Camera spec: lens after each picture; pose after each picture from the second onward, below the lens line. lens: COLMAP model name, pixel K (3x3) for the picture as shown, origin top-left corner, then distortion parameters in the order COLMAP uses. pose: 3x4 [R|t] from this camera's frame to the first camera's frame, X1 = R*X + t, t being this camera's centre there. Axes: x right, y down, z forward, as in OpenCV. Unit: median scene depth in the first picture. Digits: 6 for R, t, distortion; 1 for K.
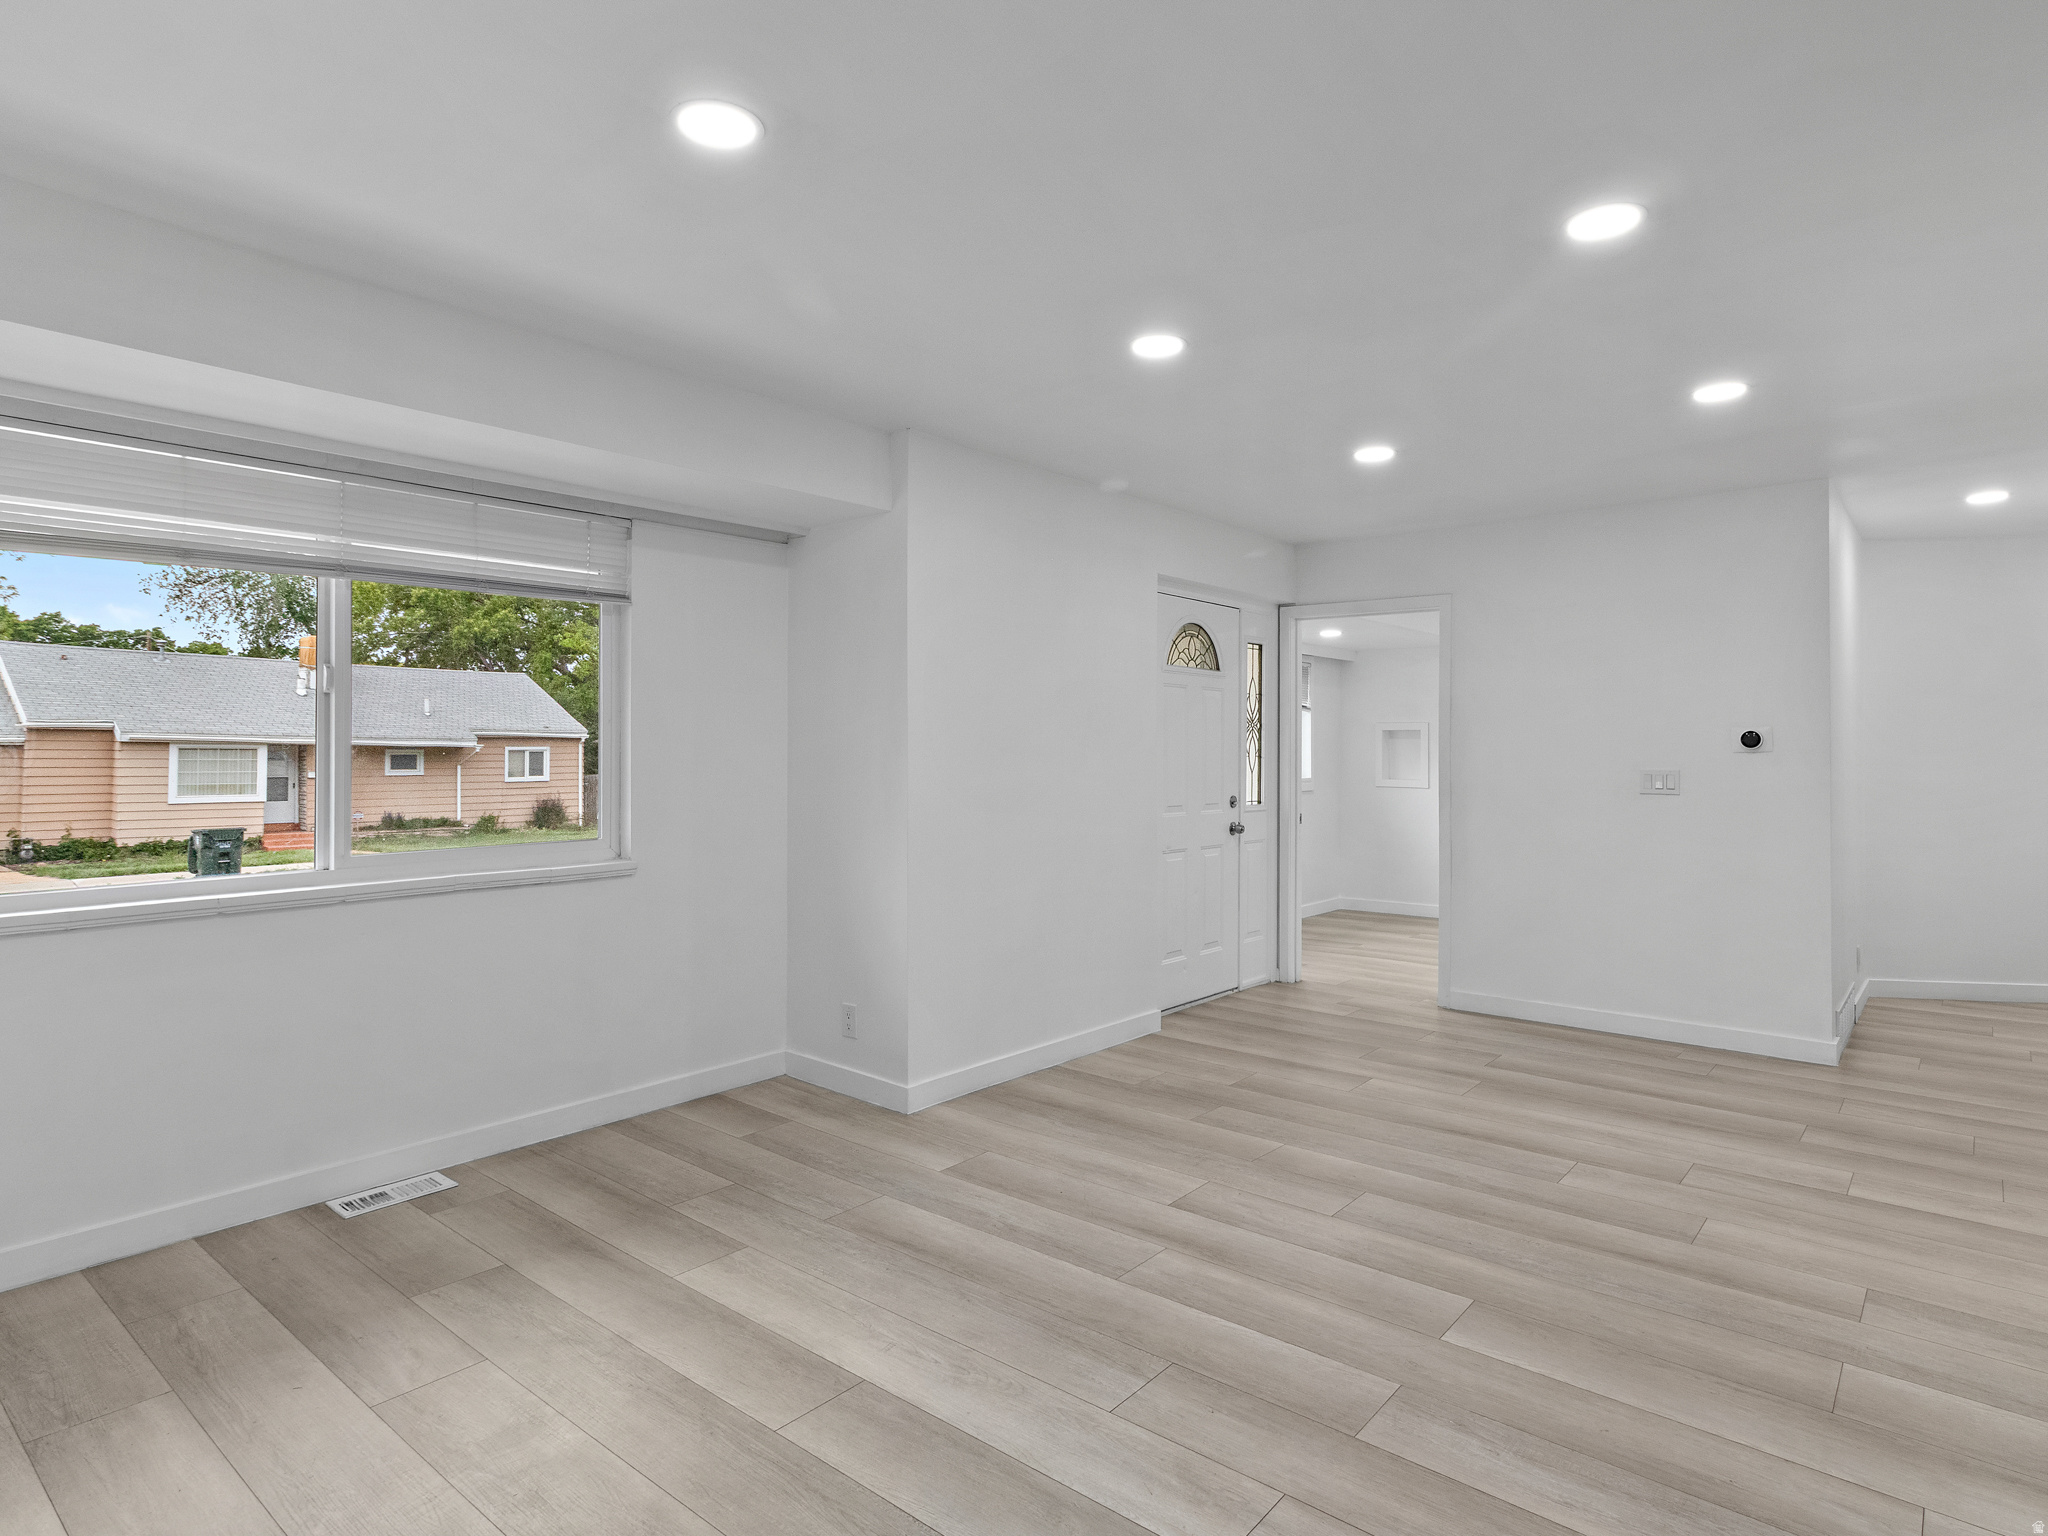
lens RADIAL K [[1104.3, 0, 1041.9], [0, 1104.3, 747.9], [0, 0, 1]] dist [0.005857, 0.003462]
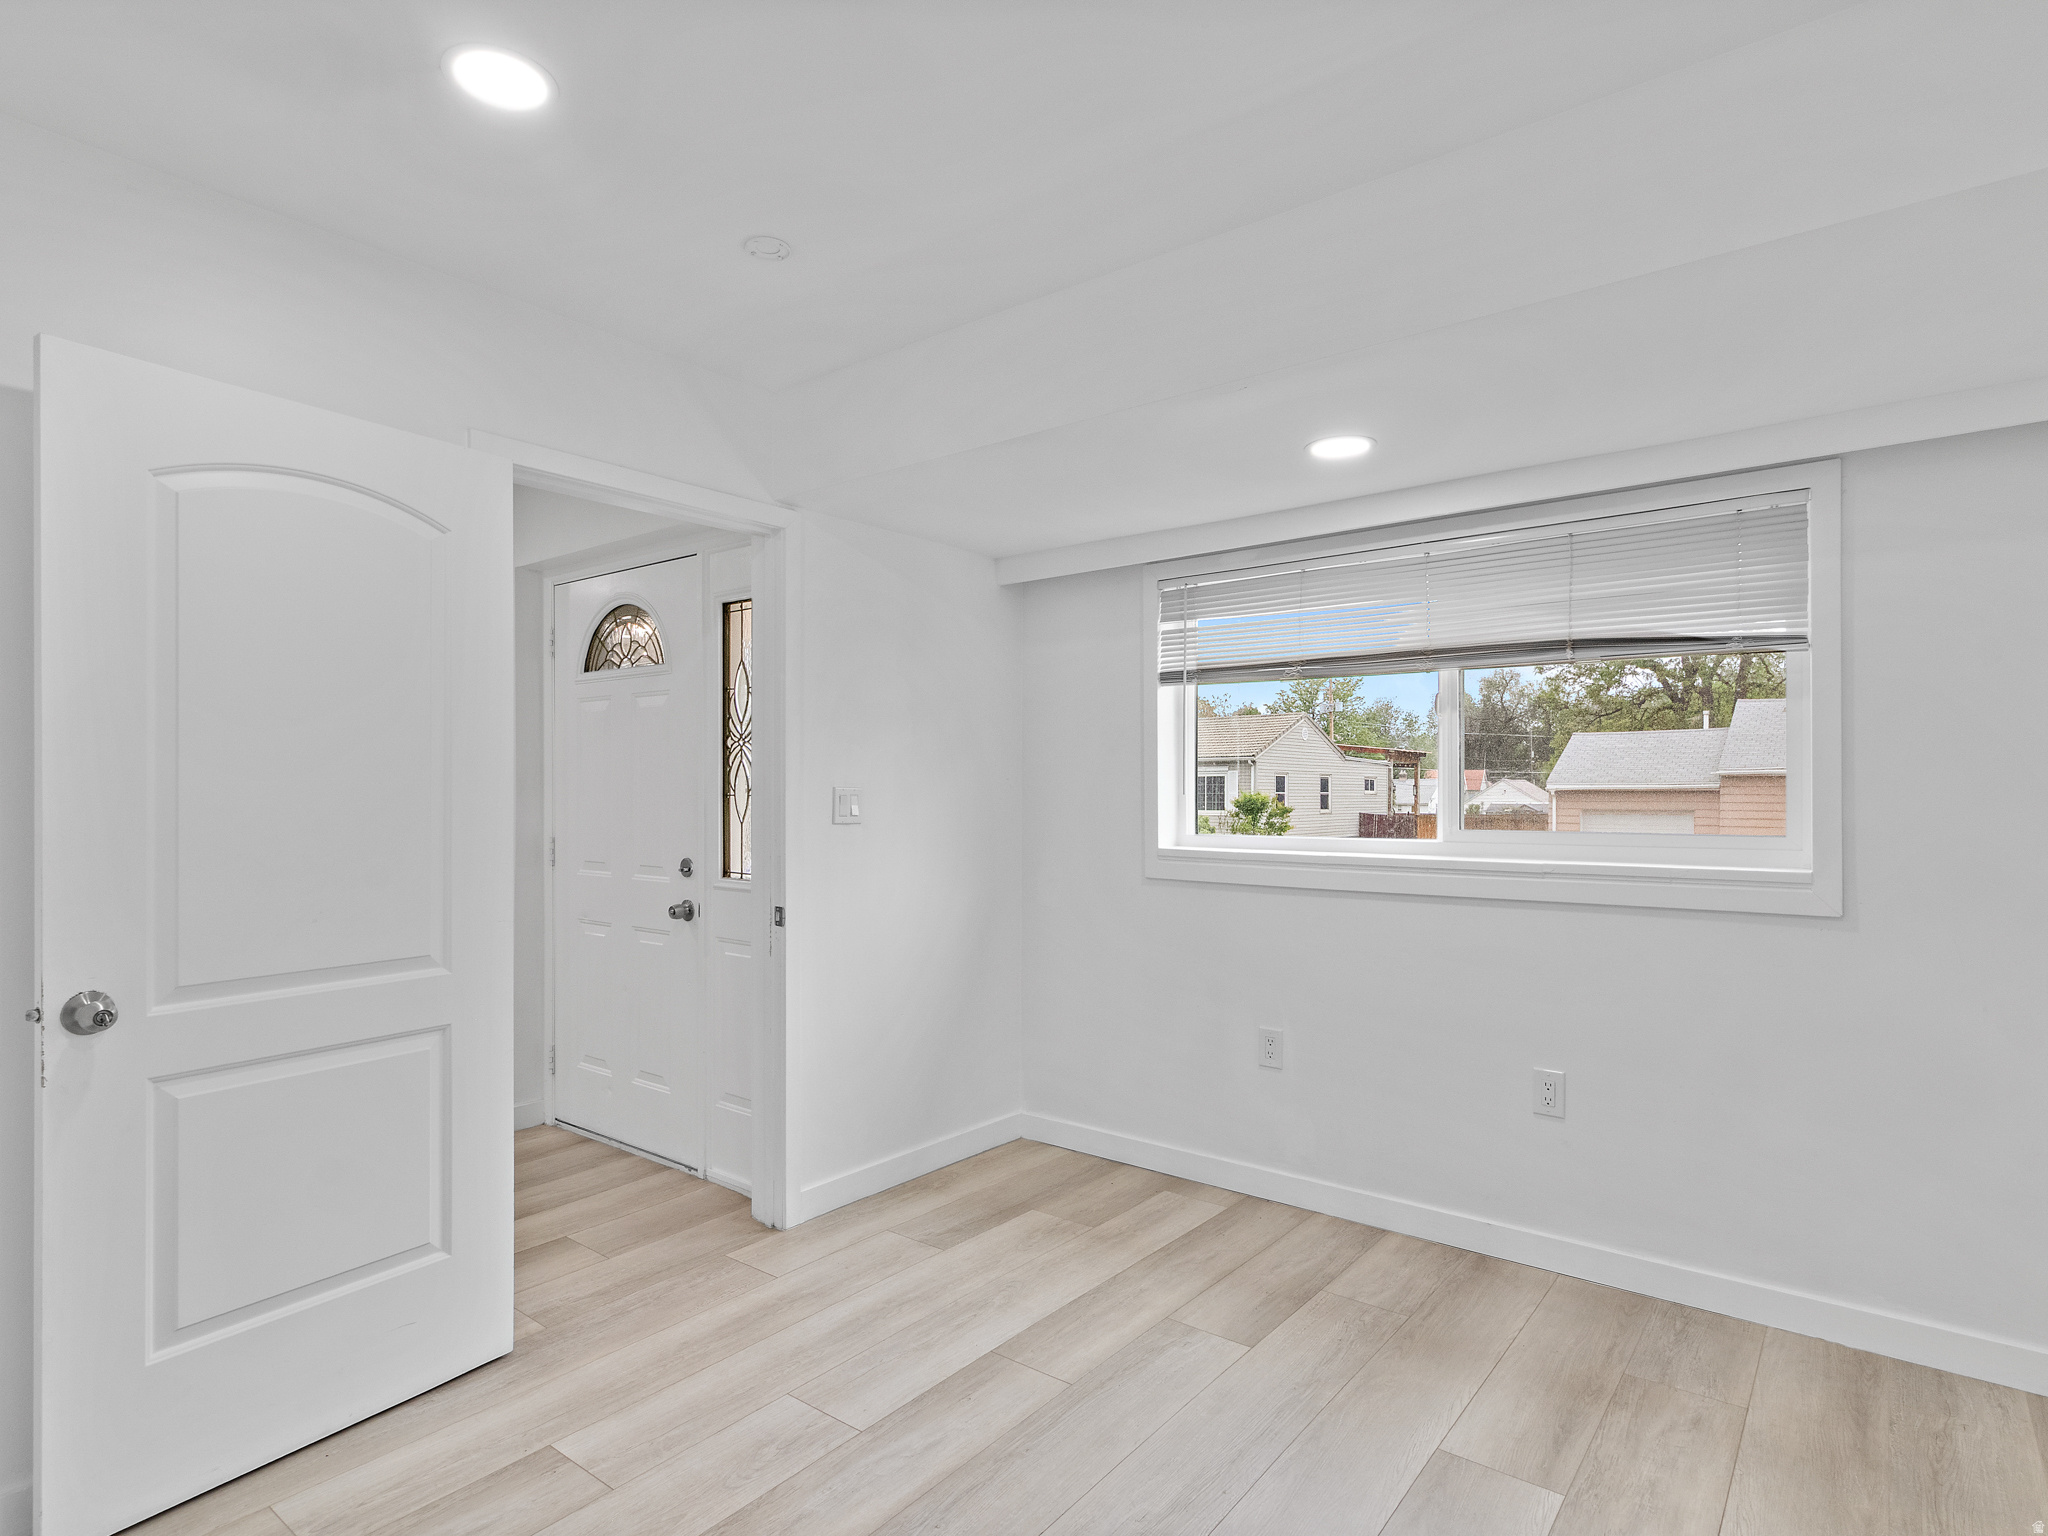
lens RADIAL K [[1104.3, 0, 982.6], [0, 1104.3, 798.4], [0, 0, 1]] dist [0.005857, 0.003462]
pose [[0.009725, 0.000171, -0.999953, 1.480461], [0.003699, 0.999993, 0.000207, 0.019024], [0.999946, -0.003701, 0.009724, 2.148335]]
